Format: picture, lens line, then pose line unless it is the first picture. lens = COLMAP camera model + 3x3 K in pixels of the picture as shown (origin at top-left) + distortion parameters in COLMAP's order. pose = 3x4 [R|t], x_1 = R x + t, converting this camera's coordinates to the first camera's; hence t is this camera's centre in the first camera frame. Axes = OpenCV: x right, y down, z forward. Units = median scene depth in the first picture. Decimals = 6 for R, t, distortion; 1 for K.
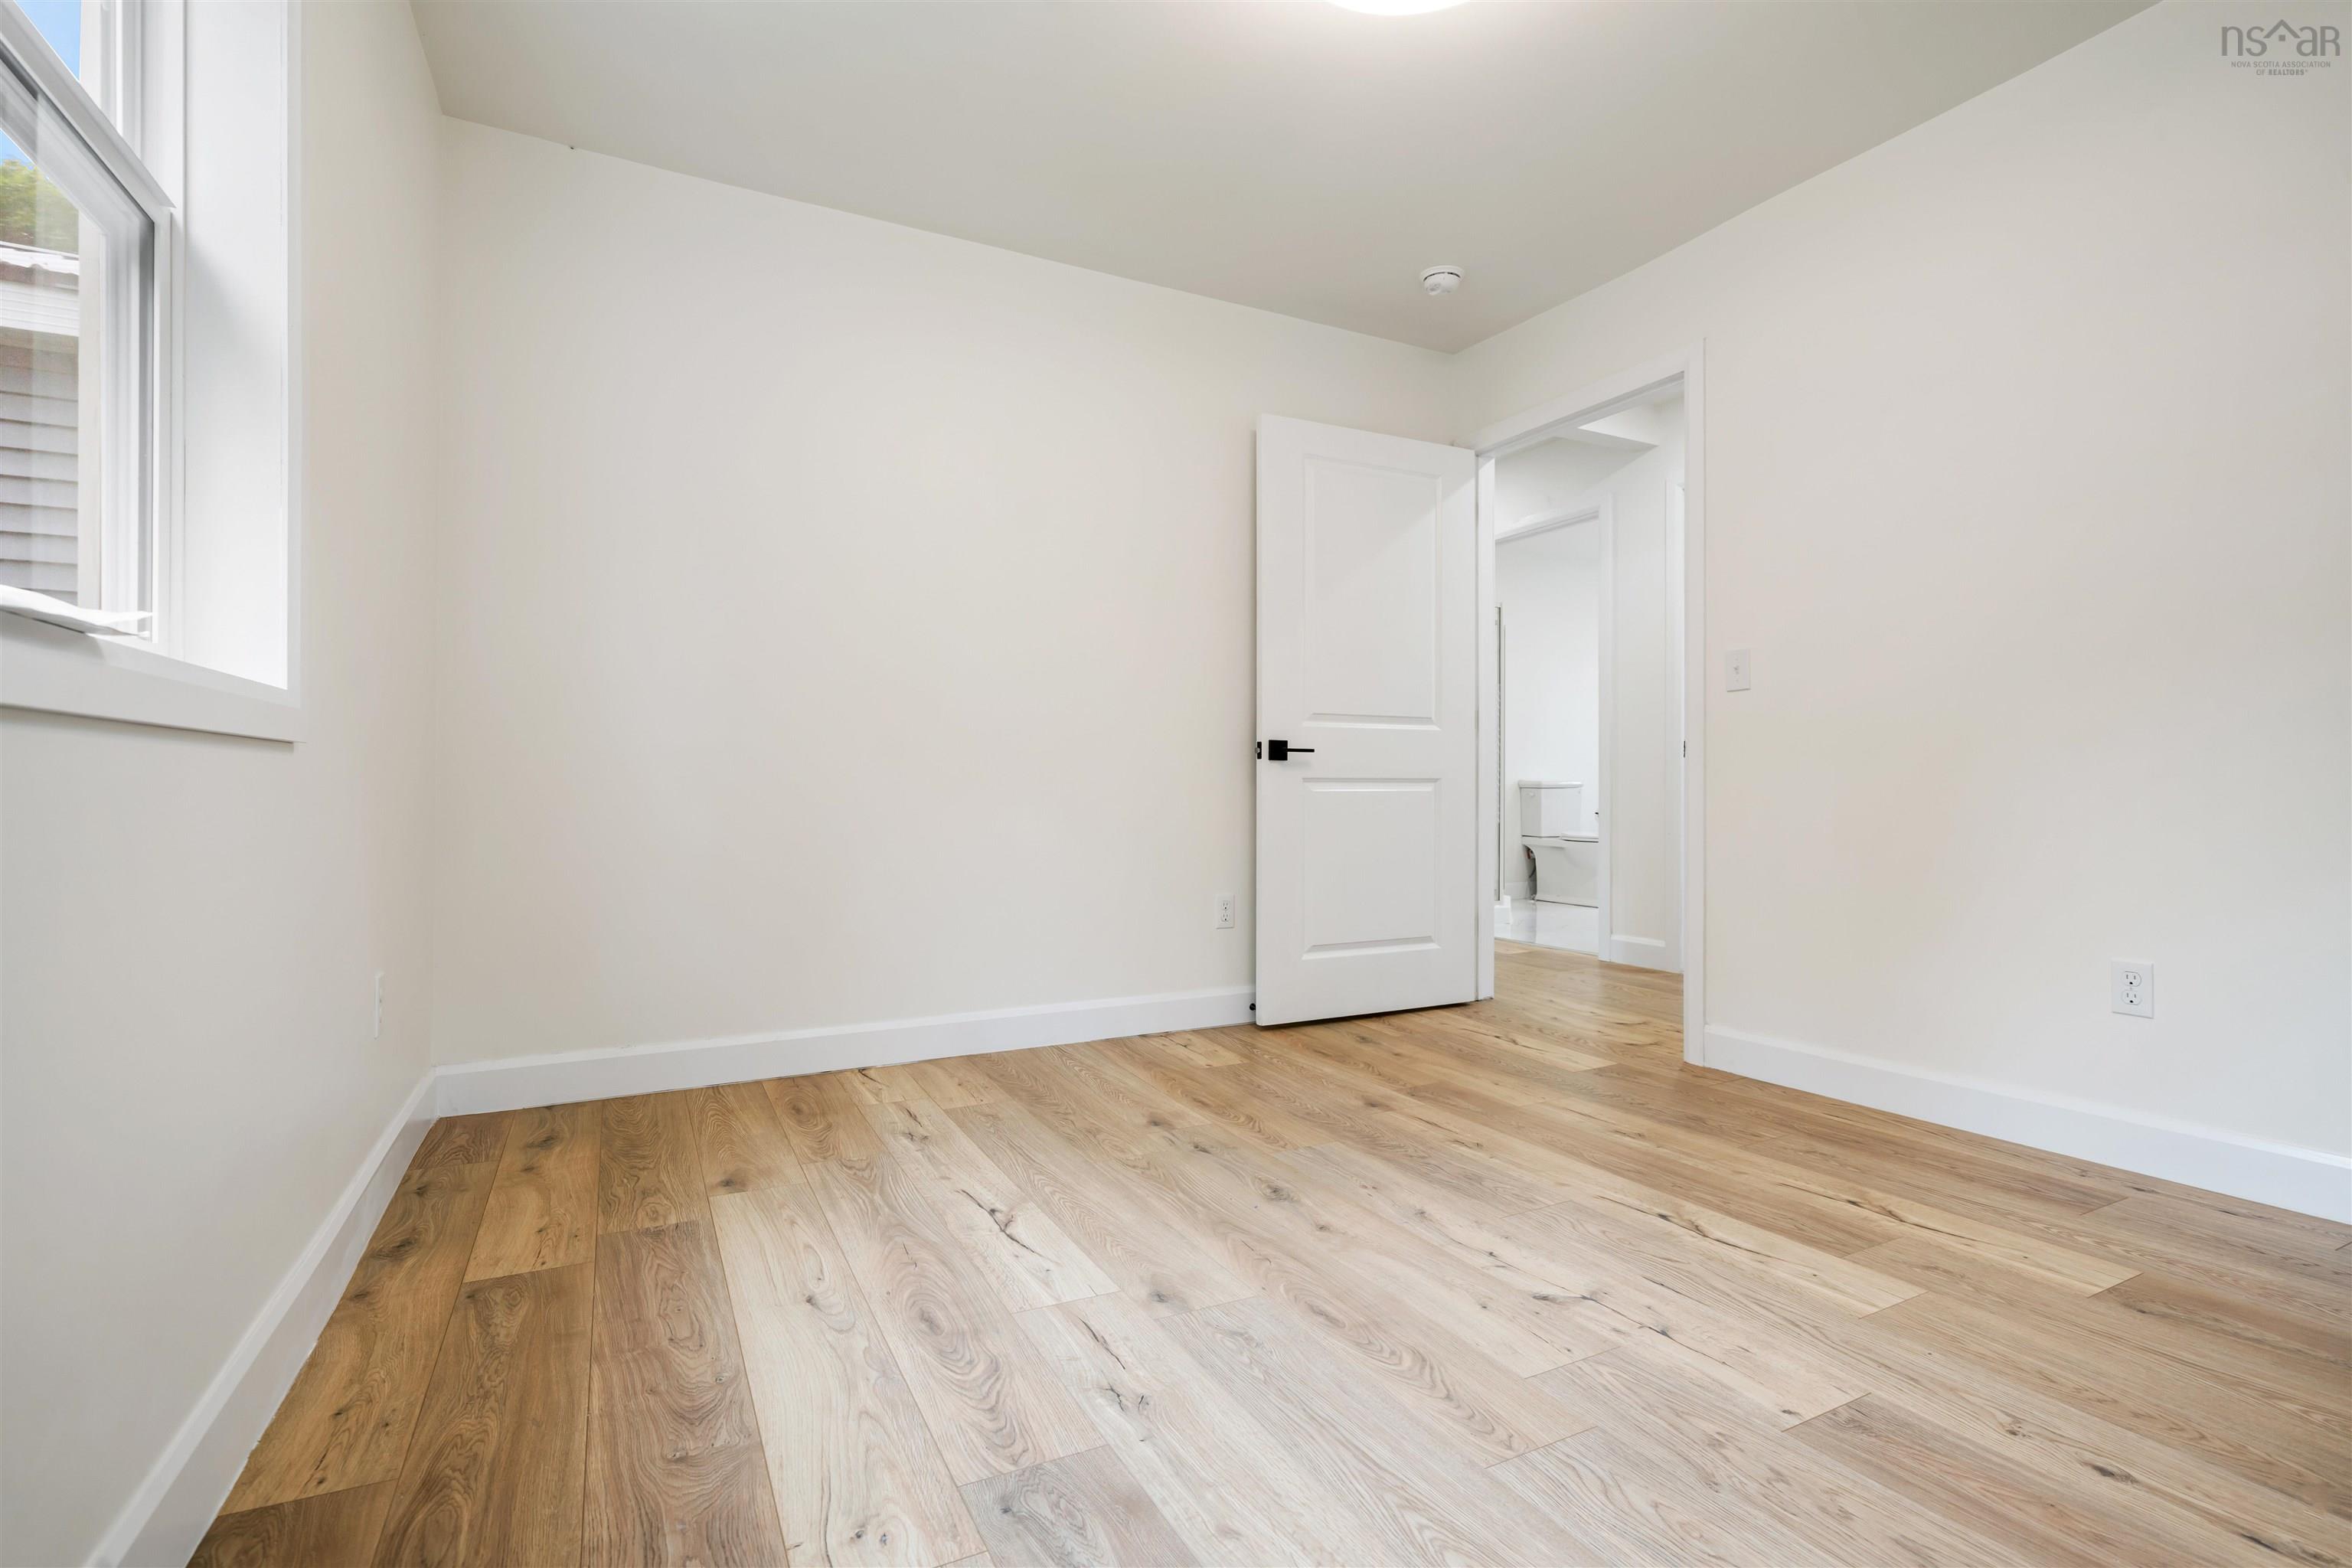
lens RADIAL K [[1096.6, 0, 1176.0], [0, 1096.6, 784.0], [0, 0, 1]] dist [0.000851, 0.000301]
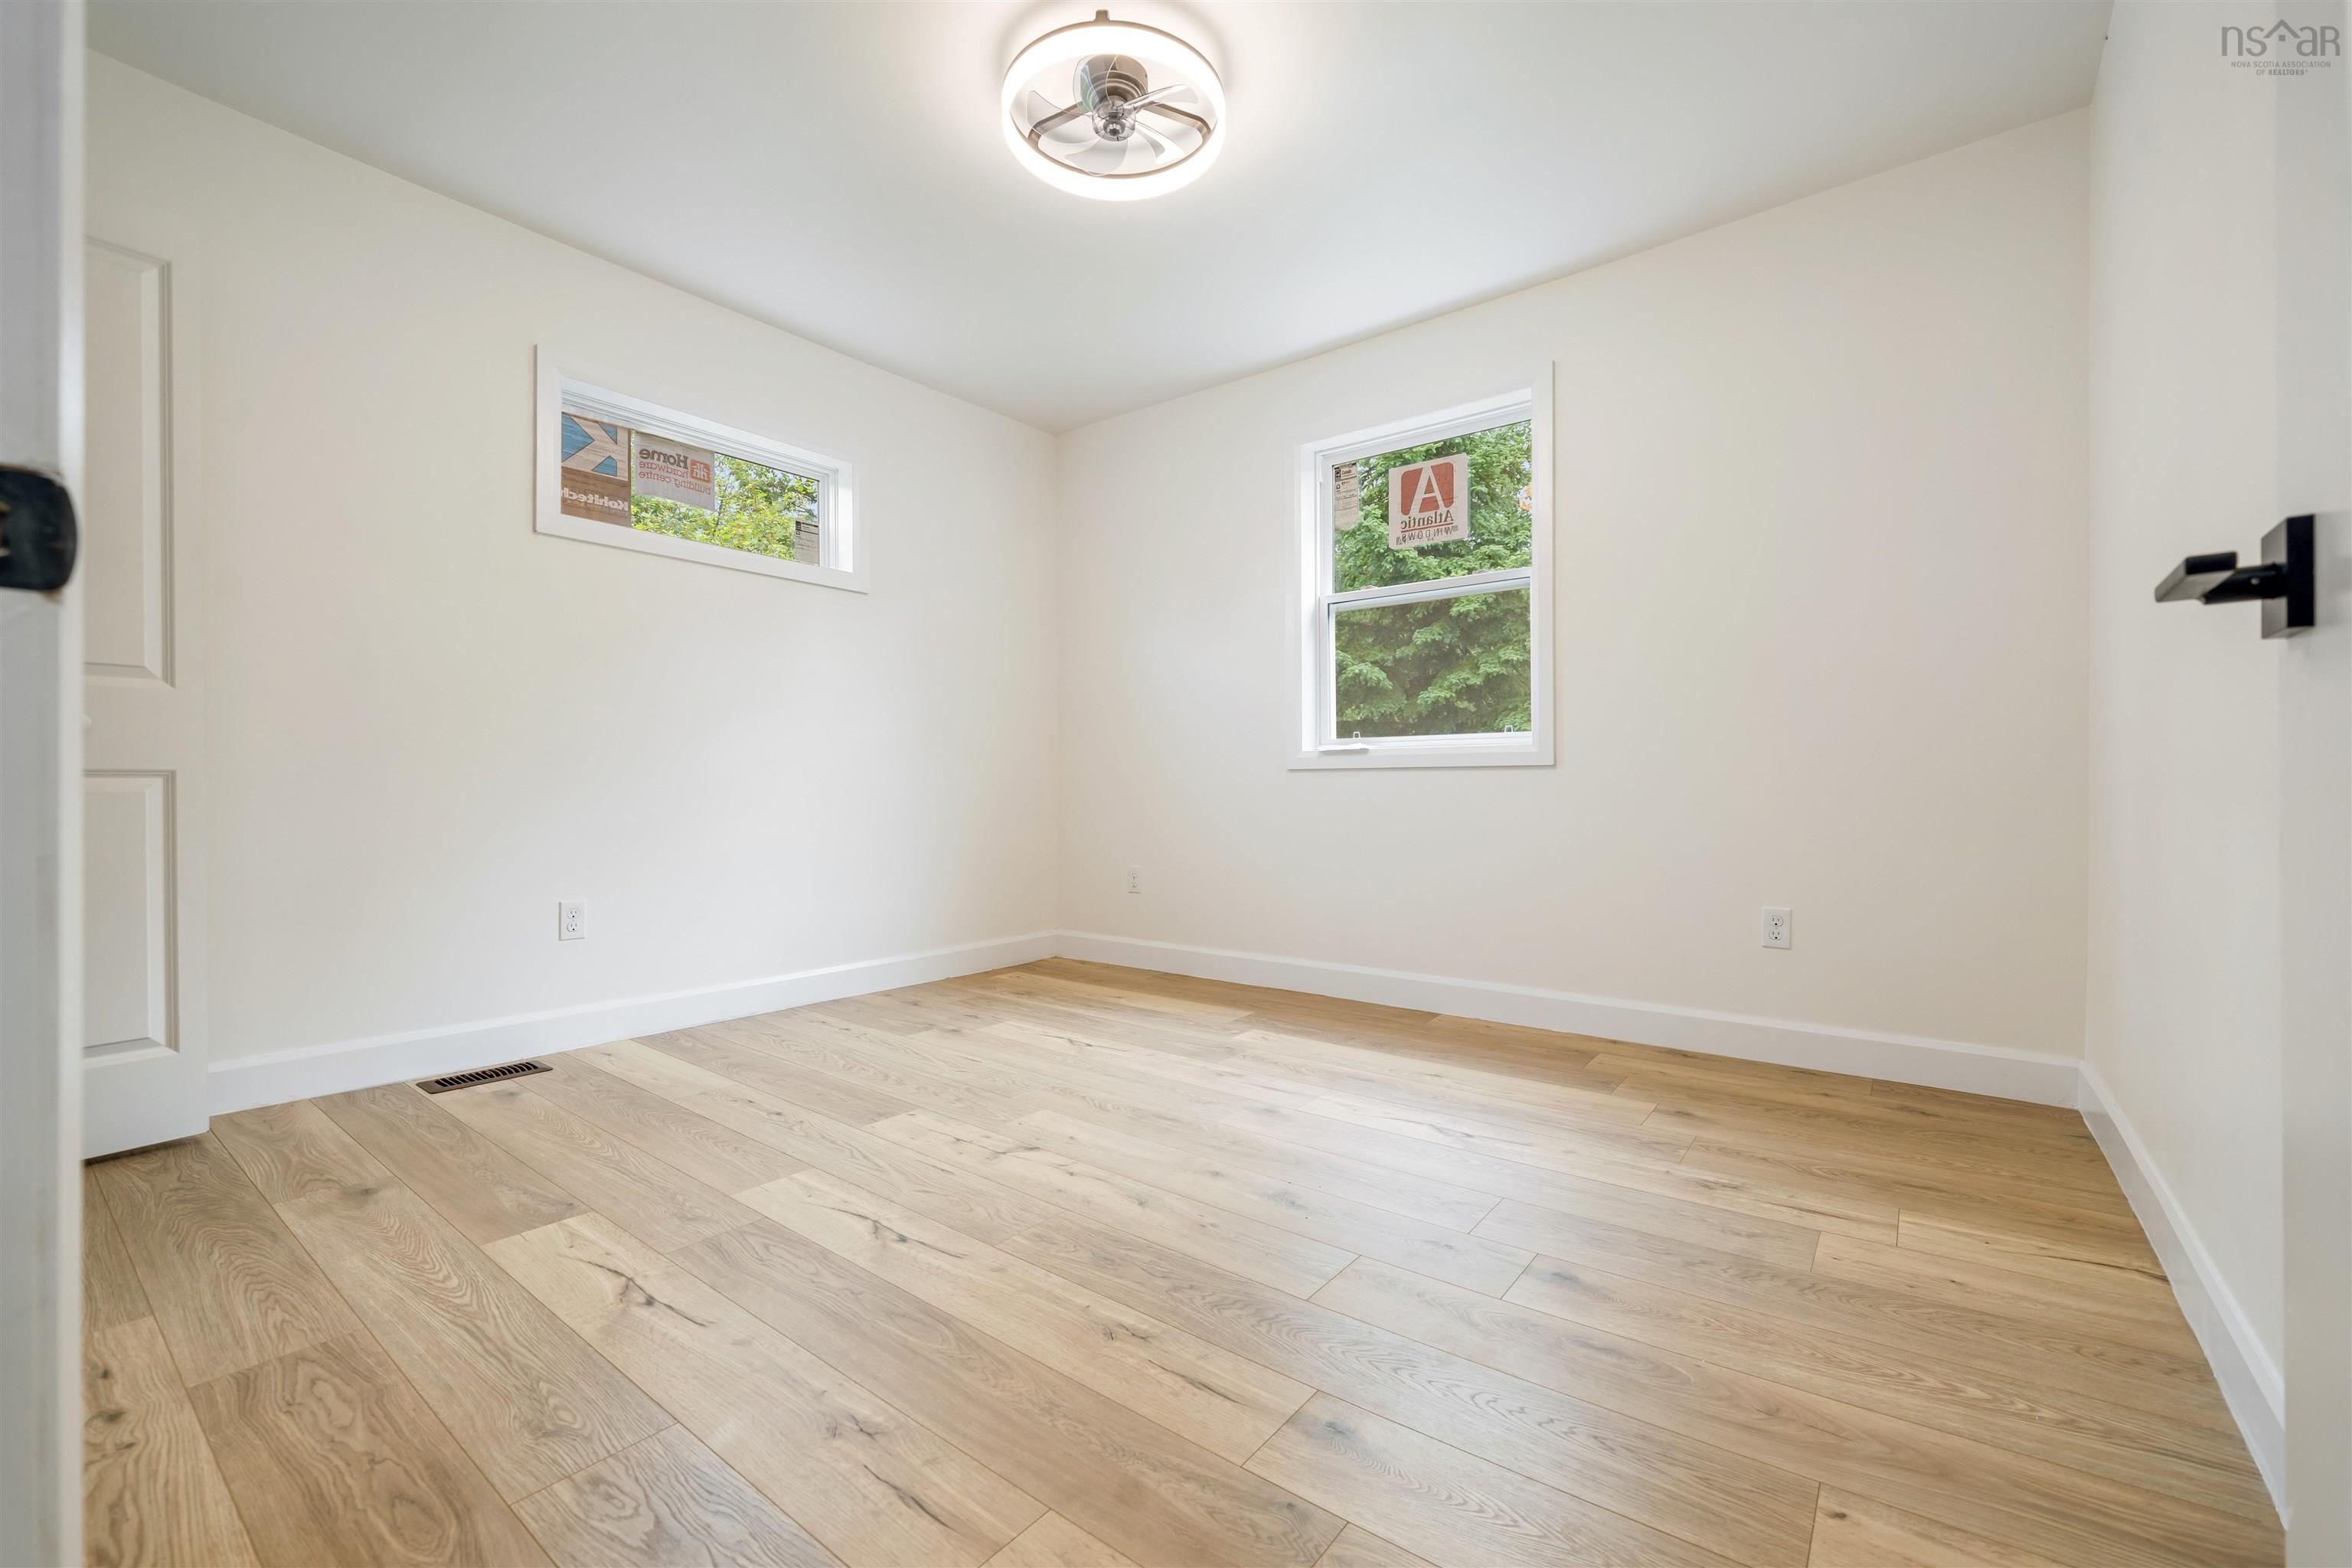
lens RADIAL K [[962.2, 0, 1176.0], [0, 962.2, 784.0], [0, 0, 1]] dist [-0.000098, -0.000008]
pose [[-0.906161, 0.001293, -0.422930, 0.597315], [0.003047, 0.999989, -0.003469, 0.005834], [0.422921, -0.004432, -0.906156, 1.904730]]
